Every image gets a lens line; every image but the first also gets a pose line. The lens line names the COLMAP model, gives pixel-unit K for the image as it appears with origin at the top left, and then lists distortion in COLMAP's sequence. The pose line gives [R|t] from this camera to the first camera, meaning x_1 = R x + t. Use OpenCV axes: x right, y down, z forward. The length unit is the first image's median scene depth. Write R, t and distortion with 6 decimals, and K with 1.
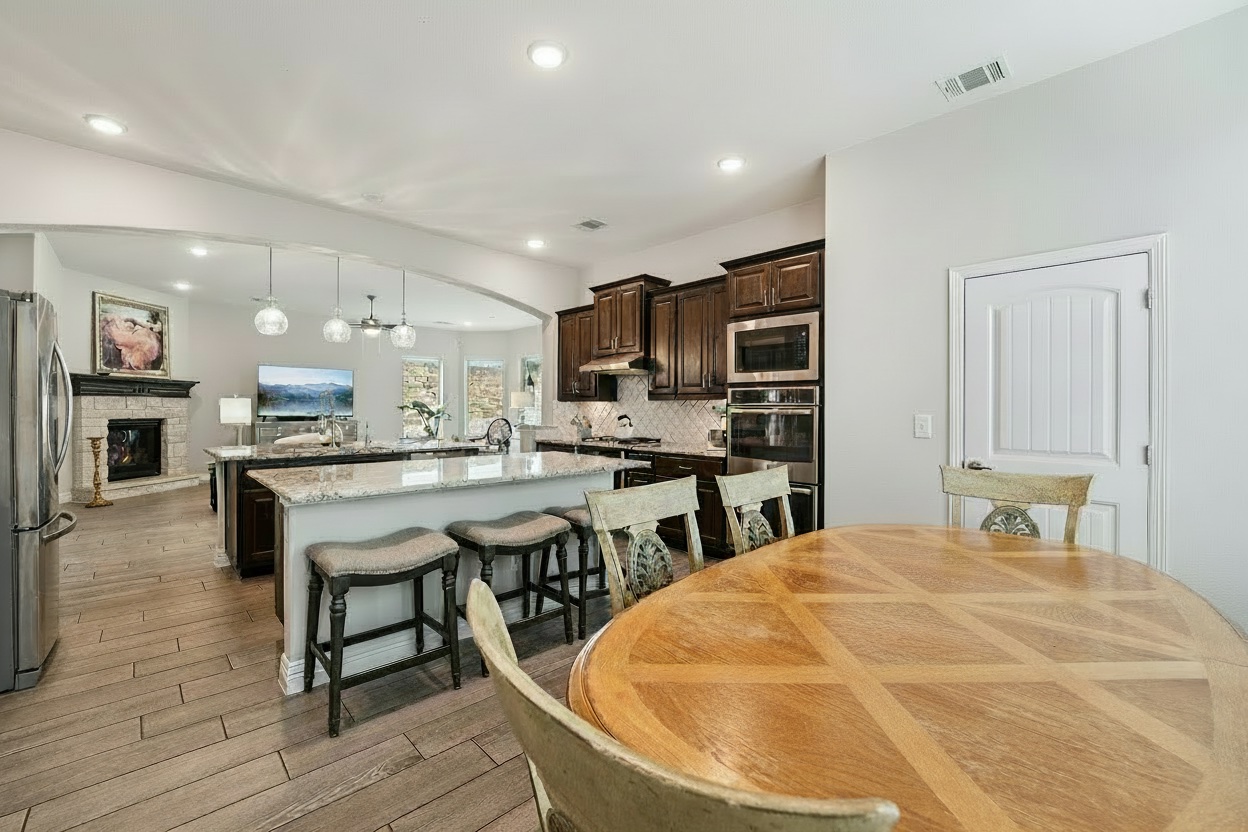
lens RADIAL K [[514.4, 0, 627.1], [0, 514.4, 412.7], [0, 0, 1]] dist [-0.000130, -0.000038]
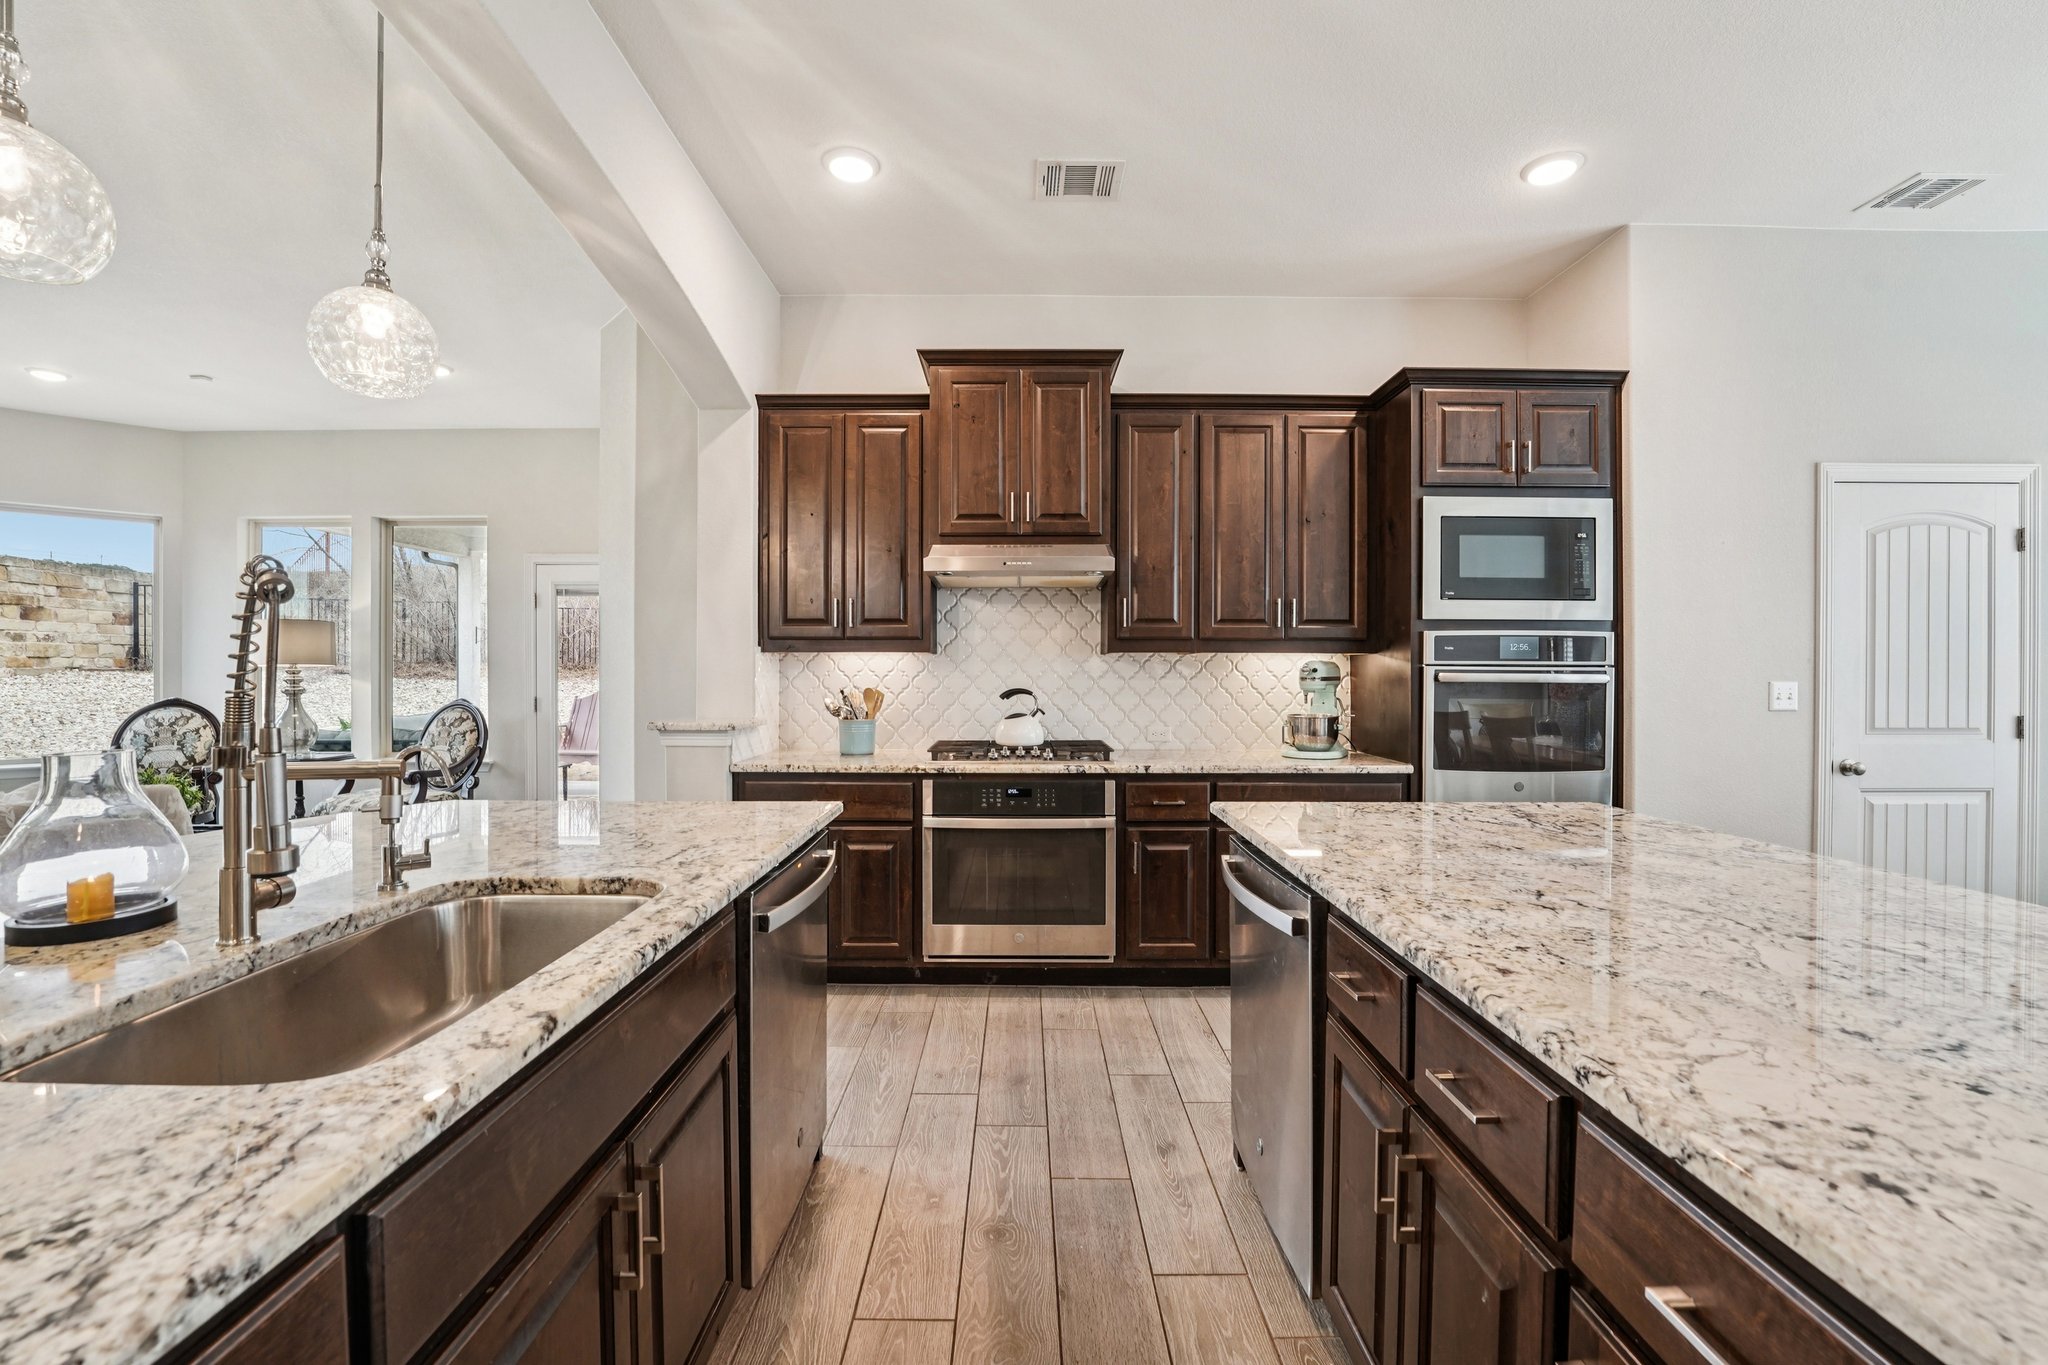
lens RADIAL K [[838.7, 0, 1021.4], [0, 838.7, 673.9], [0, 0, 1]] dist [-0.002232, -0.000084]
pose [[0.692567, -0.008484, 0.721304, -0.702562], [0.006370, 0.999964, 0.005645, -0.014863], [-0.721326, 0.000685, 0.692596, 0.797014]]
